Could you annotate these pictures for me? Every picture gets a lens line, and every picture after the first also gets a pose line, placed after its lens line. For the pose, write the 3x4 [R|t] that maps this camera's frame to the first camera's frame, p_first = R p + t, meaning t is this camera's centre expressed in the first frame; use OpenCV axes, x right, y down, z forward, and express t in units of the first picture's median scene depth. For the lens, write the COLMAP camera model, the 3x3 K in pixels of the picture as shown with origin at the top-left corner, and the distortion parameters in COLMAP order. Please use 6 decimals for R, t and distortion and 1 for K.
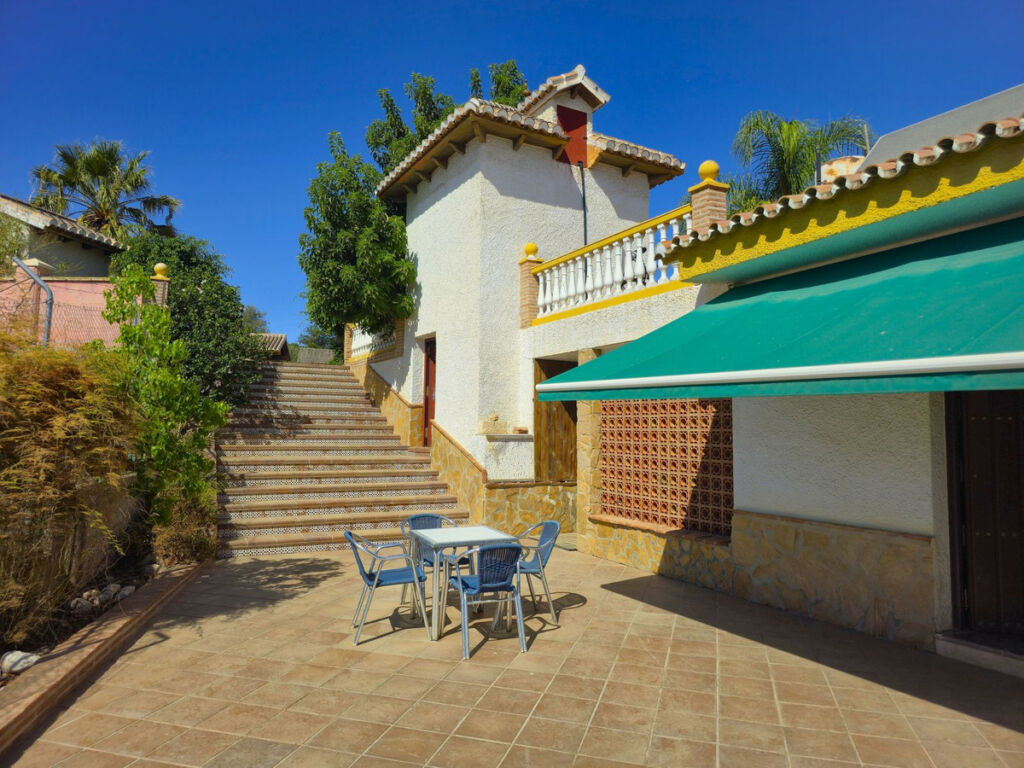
lens RADIAL K [[668.7, 0, 511.9], [0, 668.7, 380.9], [0, 0, 1]] dist [0.066527, -0.071687]
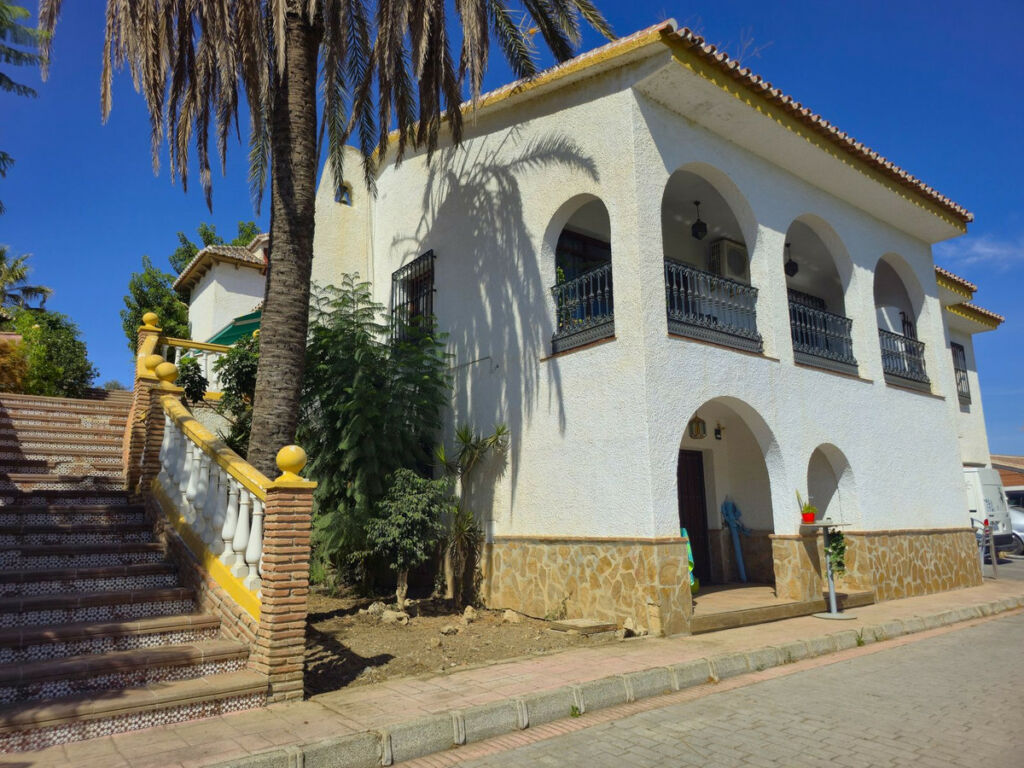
lens RADIAL K [[682.0, 0, 511.3], [0, 682.0, 381.6], [0, 0, 1]] dist [0.000957, 0.000614]
pose [[0.989437, 0.006704, 0.144806, 0.465544], [0.013489, 0.990339, -0.138013, 0.243737], [-0.144332, 0.138509, 0.979788, -0.933138]]
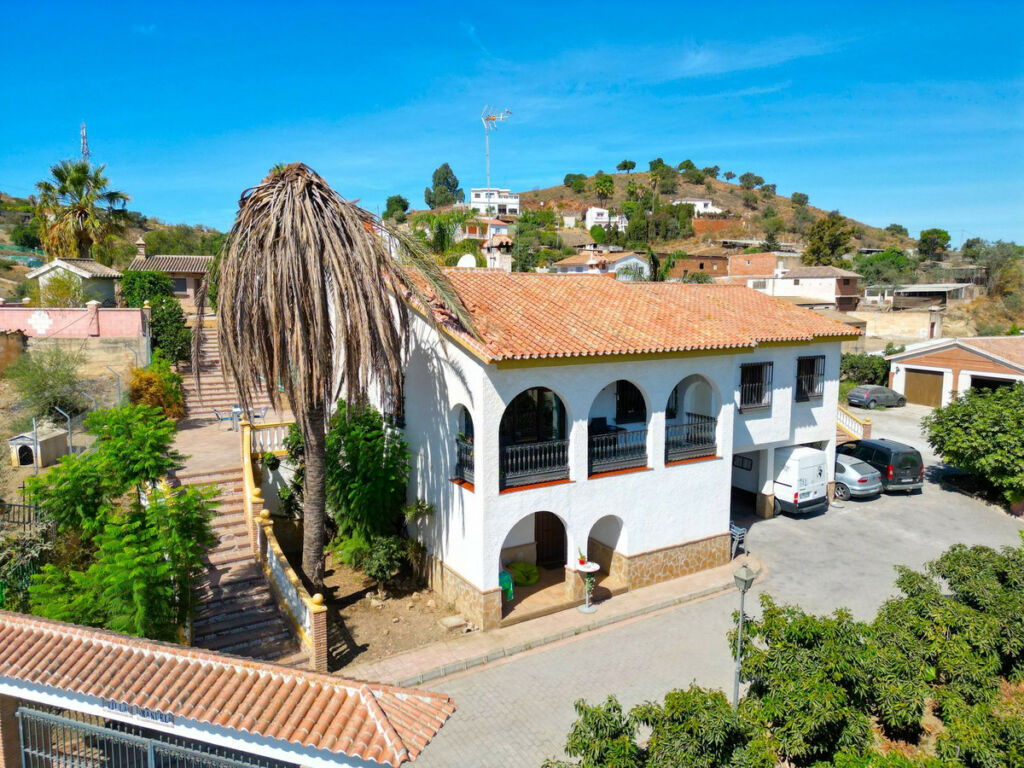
lens RADIAL K [[720.5, 0, 516.9], [0, 720.5, 387.1], [0, 0, 1]] dist [0.078649, -0.087955]
pose [[0.999077, -0.017601, 0.039175, 0.698155], [0.009216, 0.978780, 0.204707, -0.394768], [-0.041947, -0.204157, 0.978039, -1.675790]]
